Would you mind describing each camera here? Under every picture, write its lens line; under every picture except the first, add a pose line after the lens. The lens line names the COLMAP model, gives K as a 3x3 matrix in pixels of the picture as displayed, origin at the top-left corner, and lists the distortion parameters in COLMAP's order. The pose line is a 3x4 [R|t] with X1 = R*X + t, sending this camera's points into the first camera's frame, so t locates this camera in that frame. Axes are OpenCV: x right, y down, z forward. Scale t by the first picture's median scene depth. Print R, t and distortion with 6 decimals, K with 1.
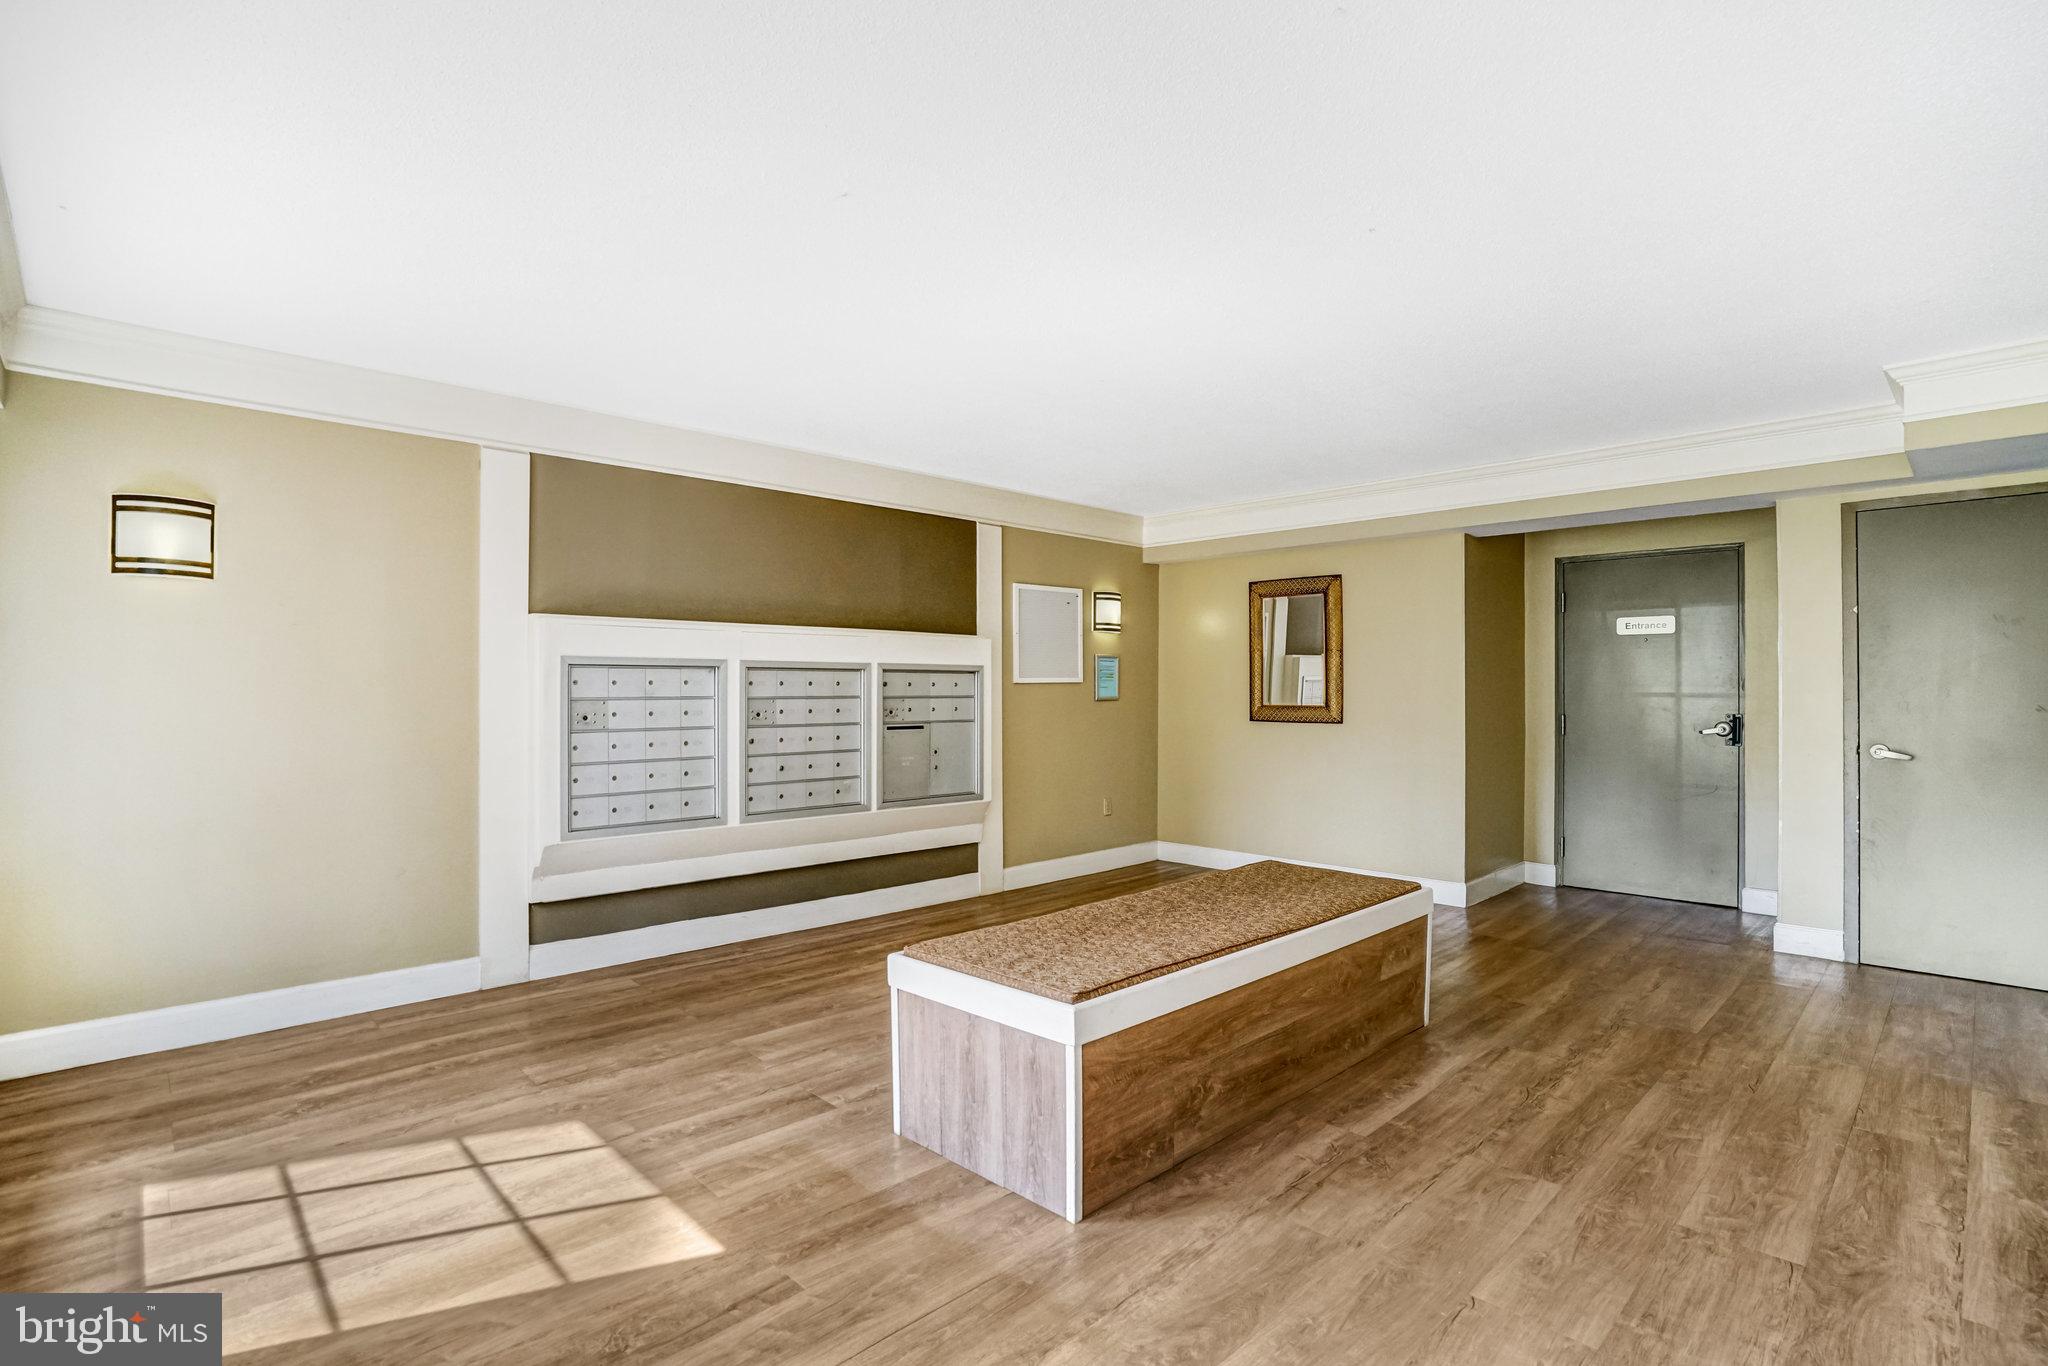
lens RADIAL K [[981.0, 0, 1017.4], [0, 981.0, 678.8], [0, 0, 1]] dist [-0.053547, 0.025067]
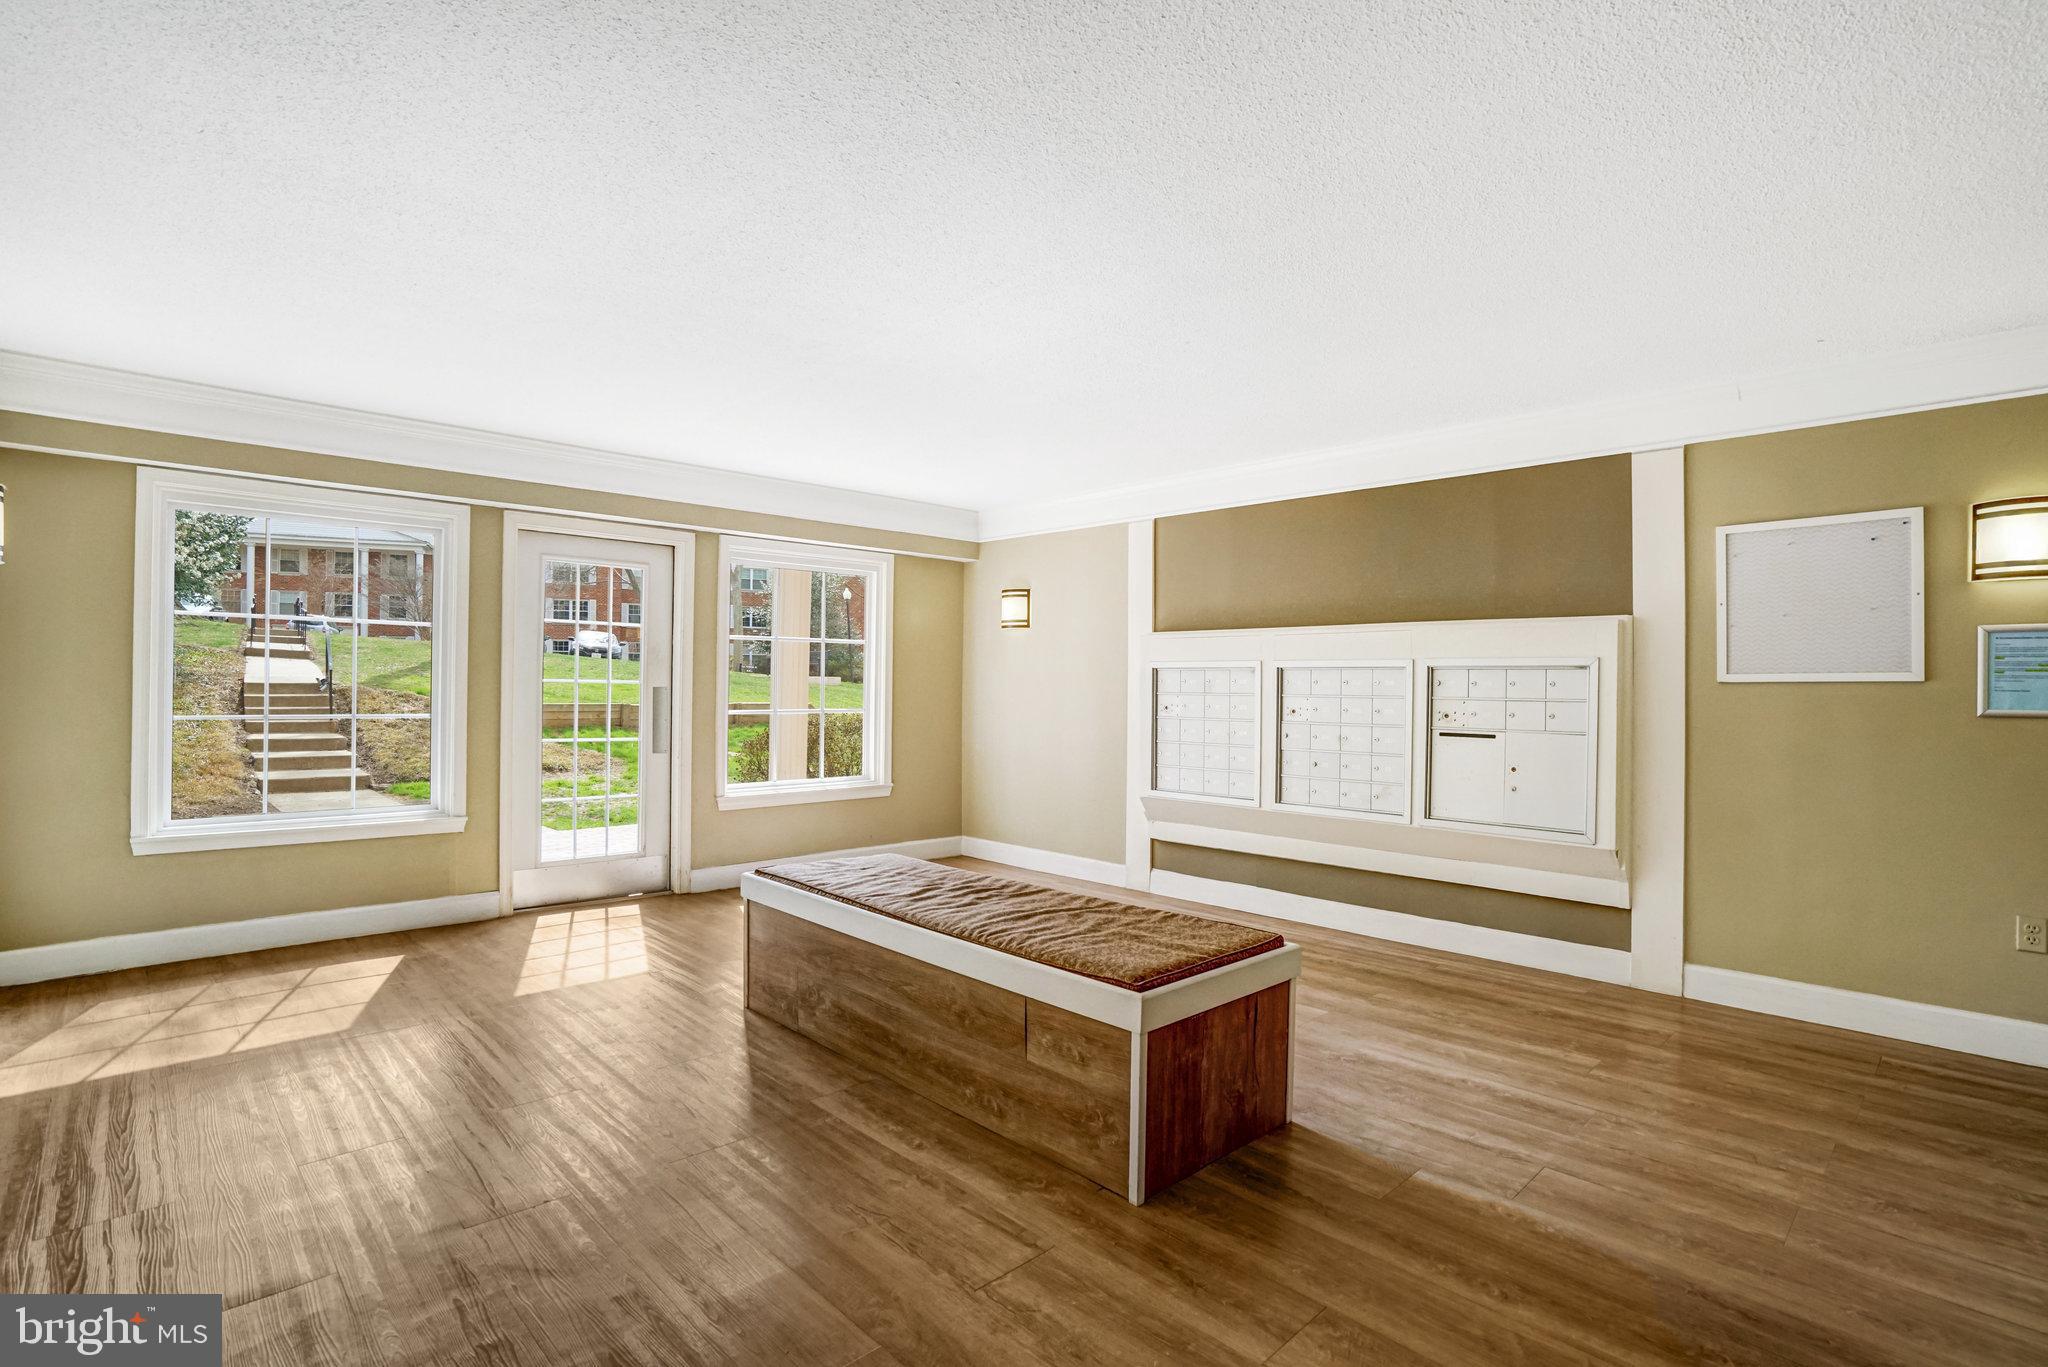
lens RADIAL K [[981.0, 0, 1017.4], [0, 981.0, 679.3], [0, 0, 1]] dist [-0.053547, 0.025067]
pose [[-0.005135, -0.007621, -0.999958, 1.147451], [-0.003425, 0.999965, -0.007604, 0.014810], [0.999981, 0.003386, -0.005161, 0.990272]]
